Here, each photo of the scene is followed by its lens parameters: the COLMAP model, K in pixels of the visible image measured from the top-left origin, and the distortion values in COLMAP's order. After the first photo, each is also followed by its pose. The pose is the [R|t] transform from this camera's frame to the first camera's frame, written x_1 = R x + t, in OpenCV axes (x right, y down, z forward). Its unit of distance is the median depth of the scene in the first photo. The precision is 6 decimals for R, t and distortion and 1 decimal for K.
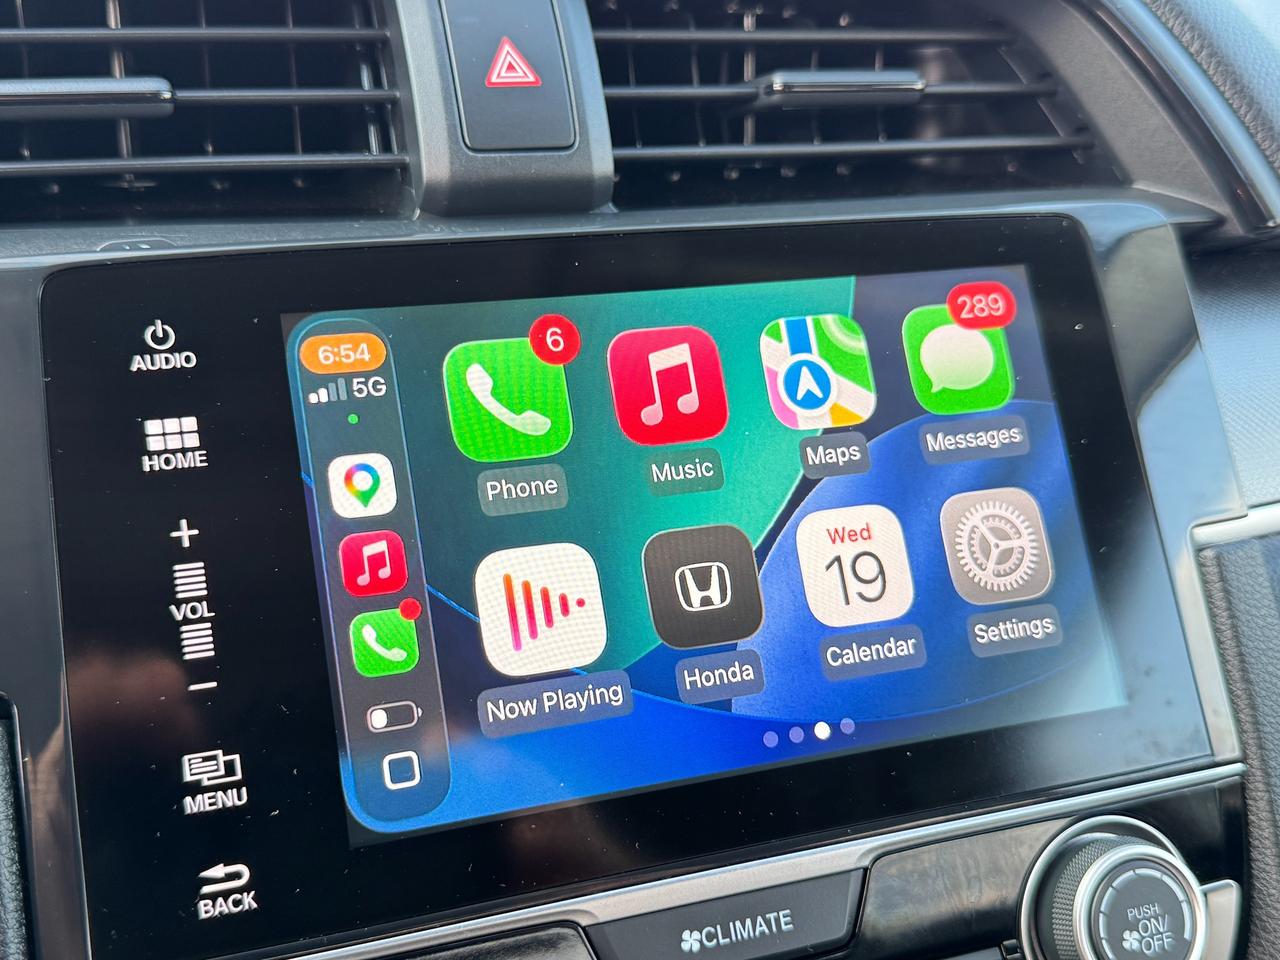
lens RADIAL K [[1480.1, 0, 654.2], [0, 1480.1, 504.6], [0, 0, 1]] dist [0.066536, 0.000000]
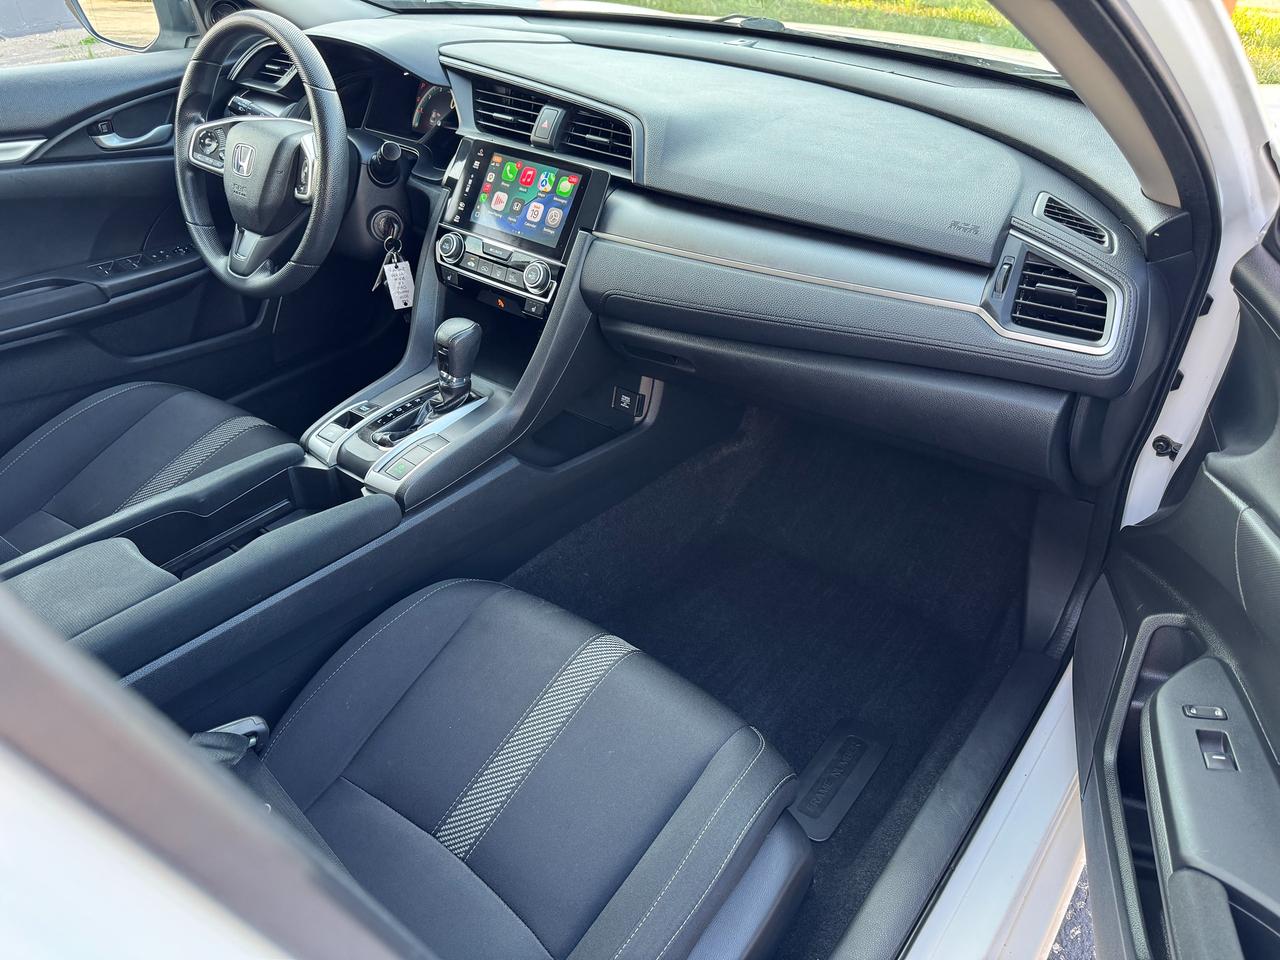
lens RADIAL K [[899.0, 0, 630.7], [0, 899.0, 476.7], [0, 0, 1]] dist [0.046652, -0.036334]
pose [[0.509675, 0.453923, -0.730880, 3.926979], [-0.351286, 0.885254, 0.304833, -0.295530], [0.785385, 0.101382, 0.610649, -0.996894]]
